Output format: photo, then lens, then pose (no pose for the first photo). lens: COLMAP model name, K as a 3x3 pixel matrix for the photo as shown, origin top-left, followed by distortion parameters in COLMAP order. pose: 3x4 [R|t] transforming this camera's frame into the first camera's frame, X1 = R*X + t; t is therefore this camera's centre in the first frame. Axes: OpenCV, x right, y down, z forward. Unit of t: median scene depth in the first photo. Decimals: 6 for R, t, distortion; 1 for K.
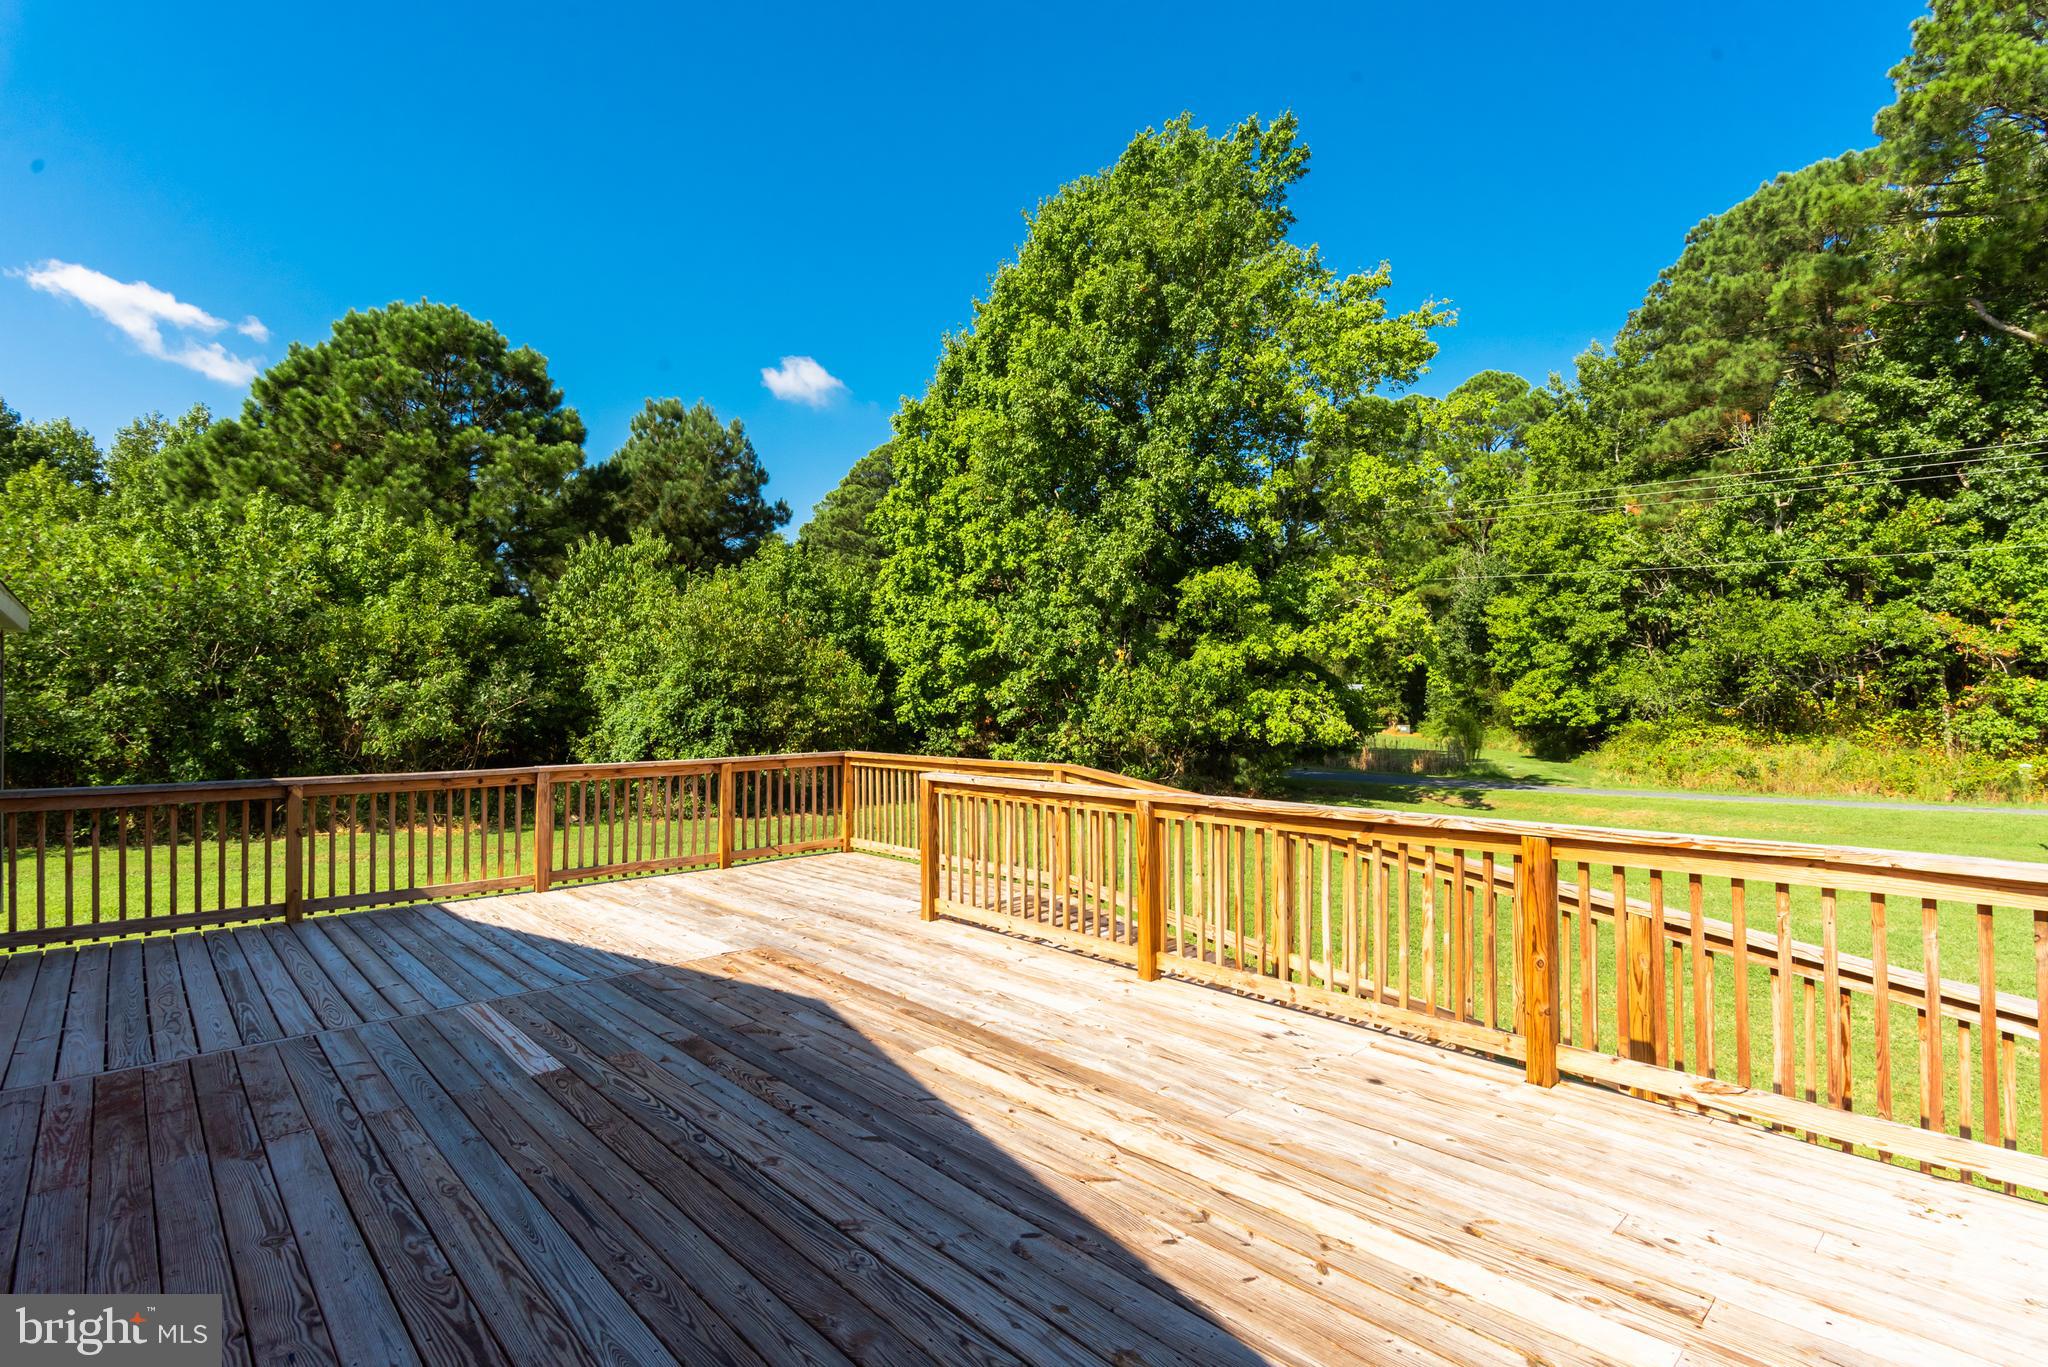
lens RADIAL K [[1017.0, 0, 1017.9], [0, 1017.0, 689.5], [0, 0, 1]] dist [0.006933, -0.001089]
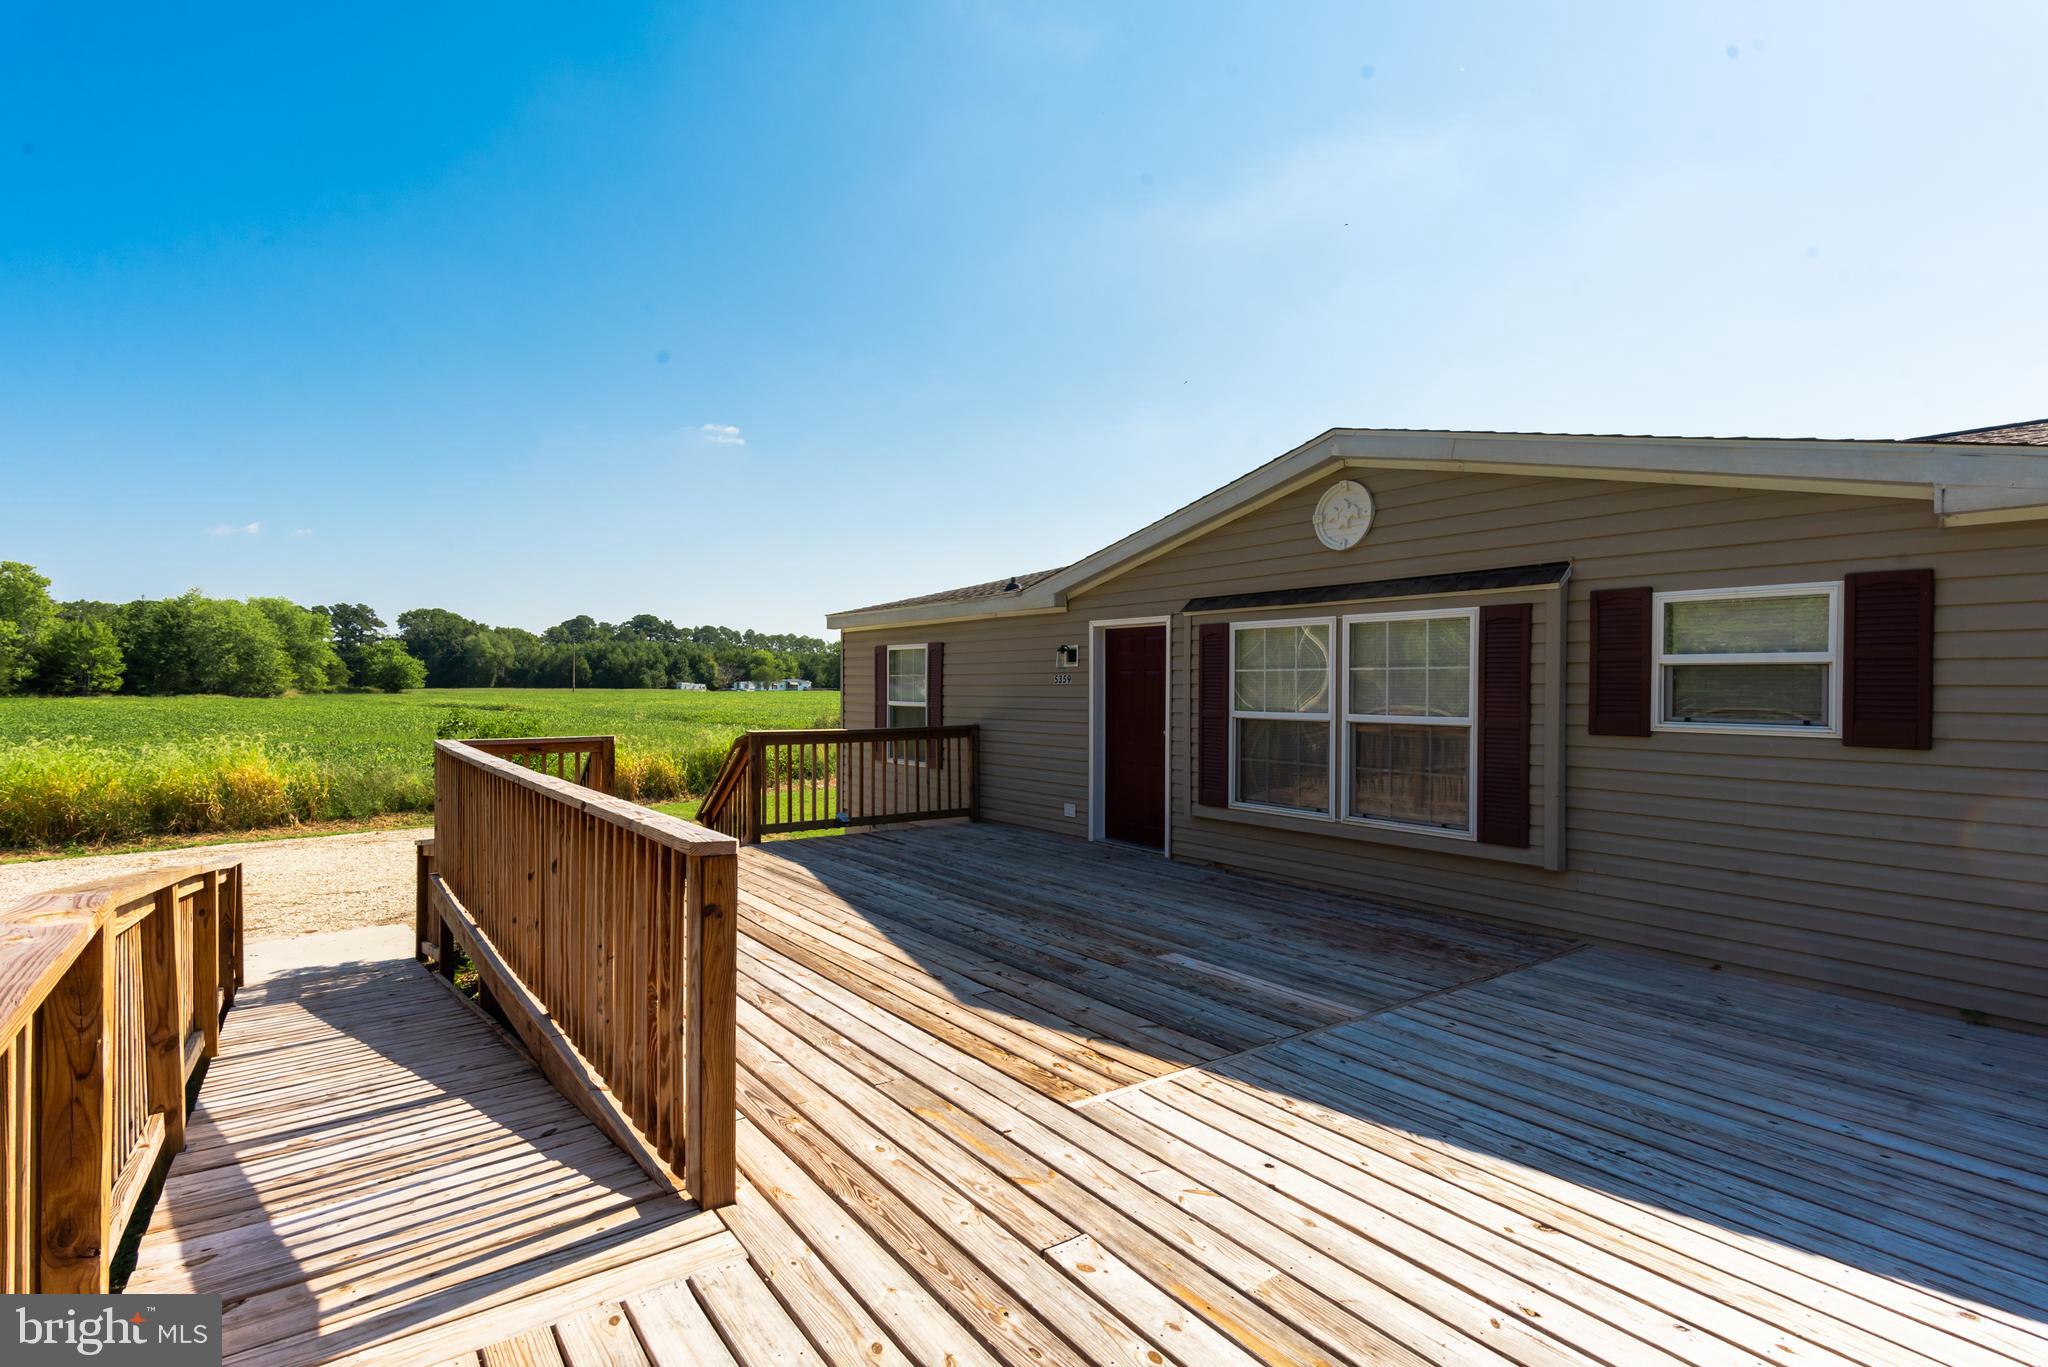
lens RADIAL K [[1017.0, 0, 1017.9], [0, 1017.0, 689.5], [0, 0, 1]] dist [0.006933, -0.001089]
pose [[-0.994139, 0.005732, 0.107961, -0.086806], [0.005520, 0.999982, -0.002259, 0.007878], [-0.107972, -0.001650, -0.994153, 0.483875]]
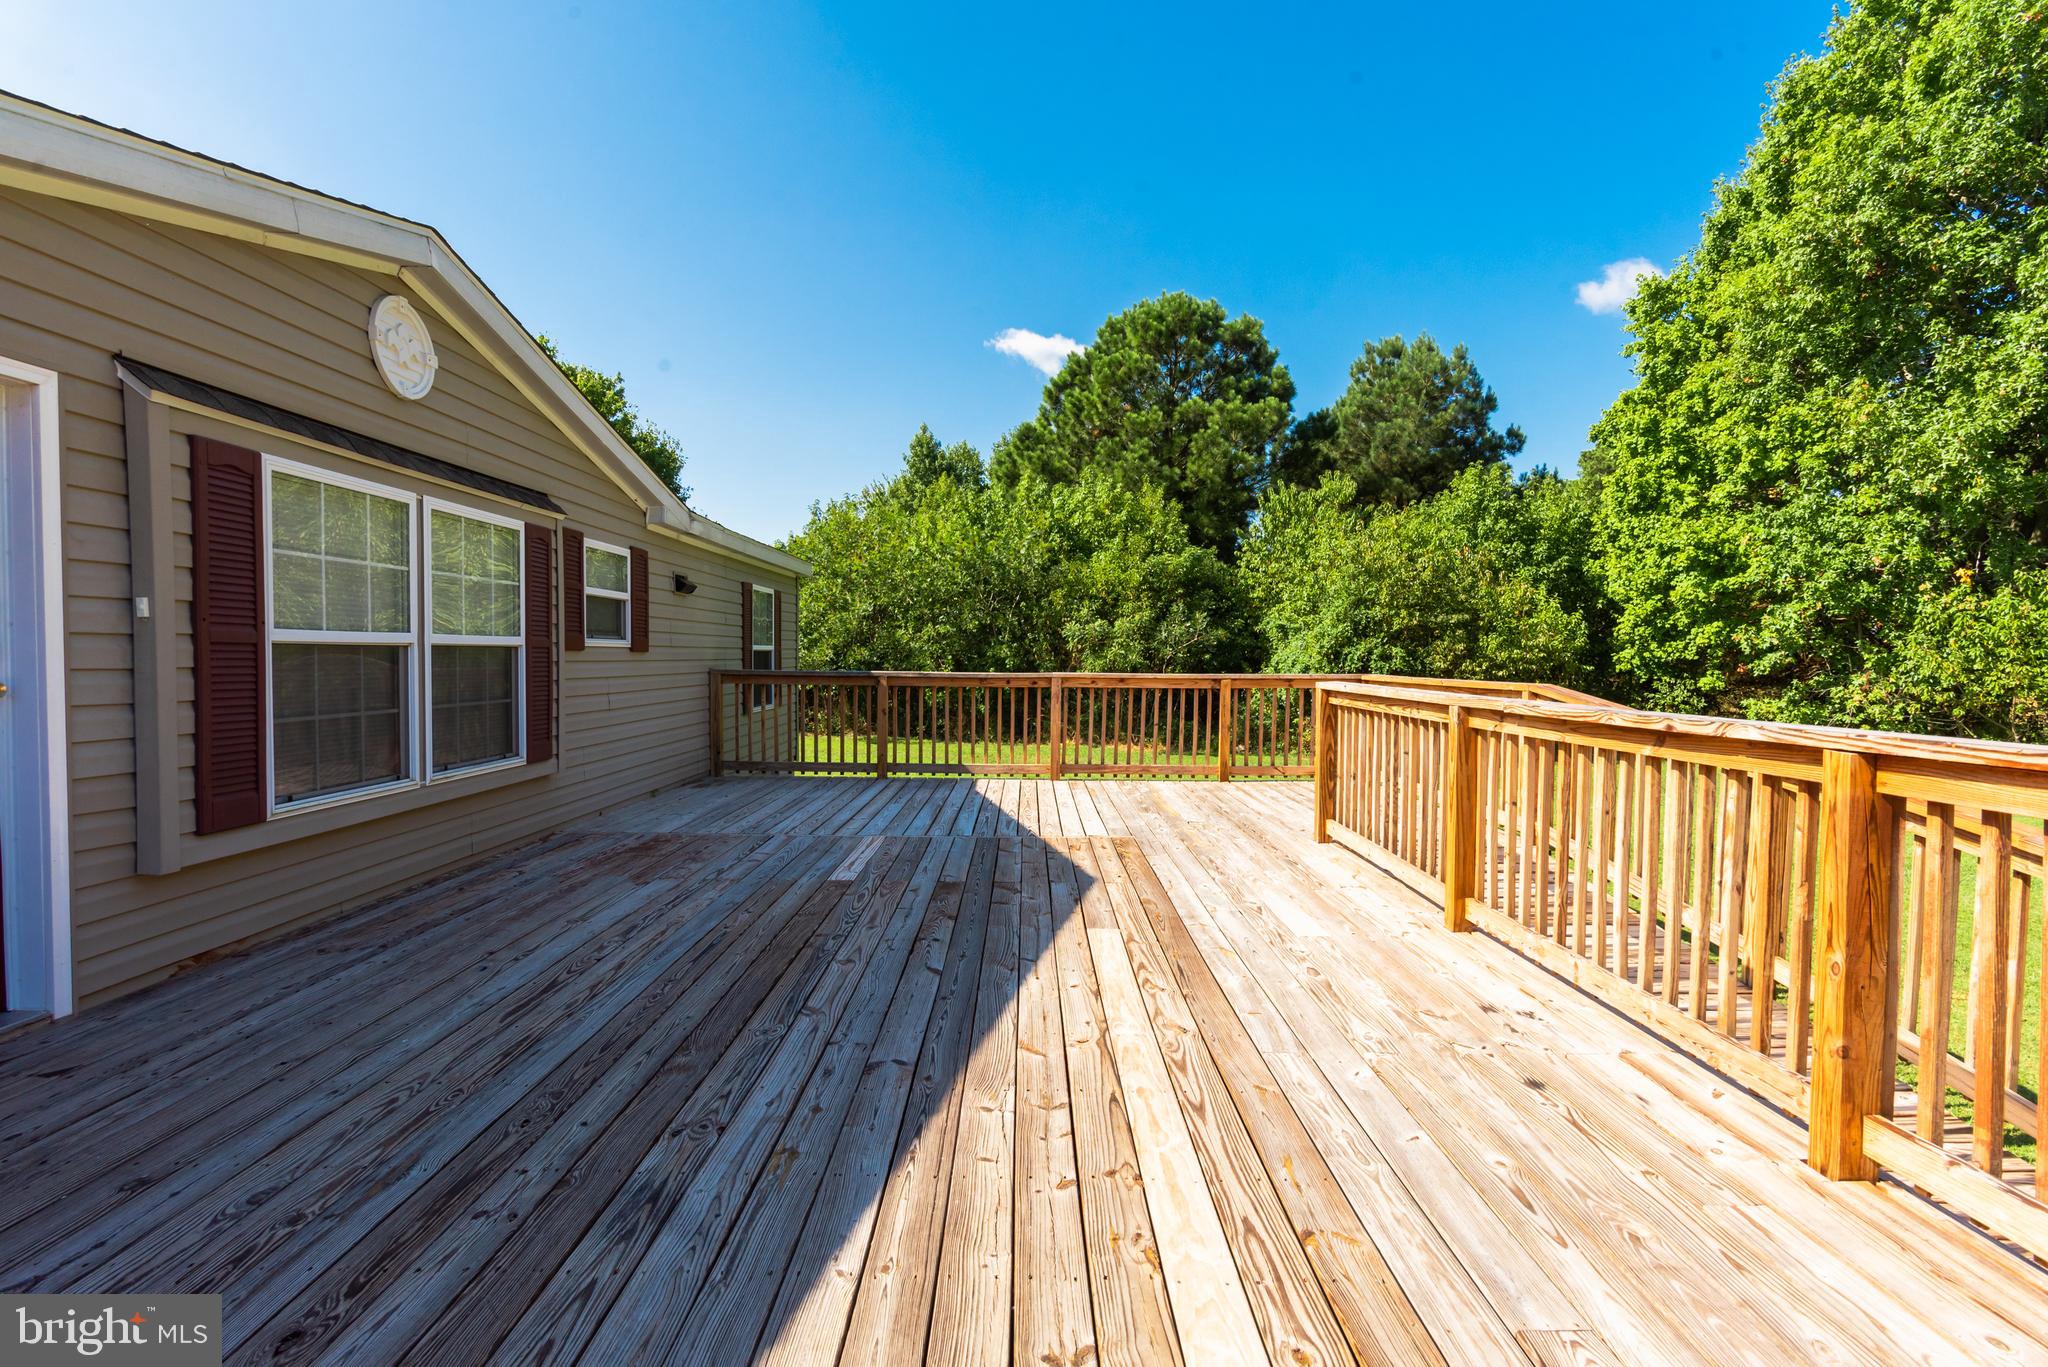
lens RADIAL K [[1017.0, 0, 1017.9], [0, 1017.0, 689.5], [0, 0, 1]] dist [0.006933, -0.001089]
pose [[0.725210, 0.034880, -0.687644, 0.113687], [-0.007561, 0.999059, 0.042701, 0.017773], [0.688487, -0.025768, 0.724791, 0.052105]]
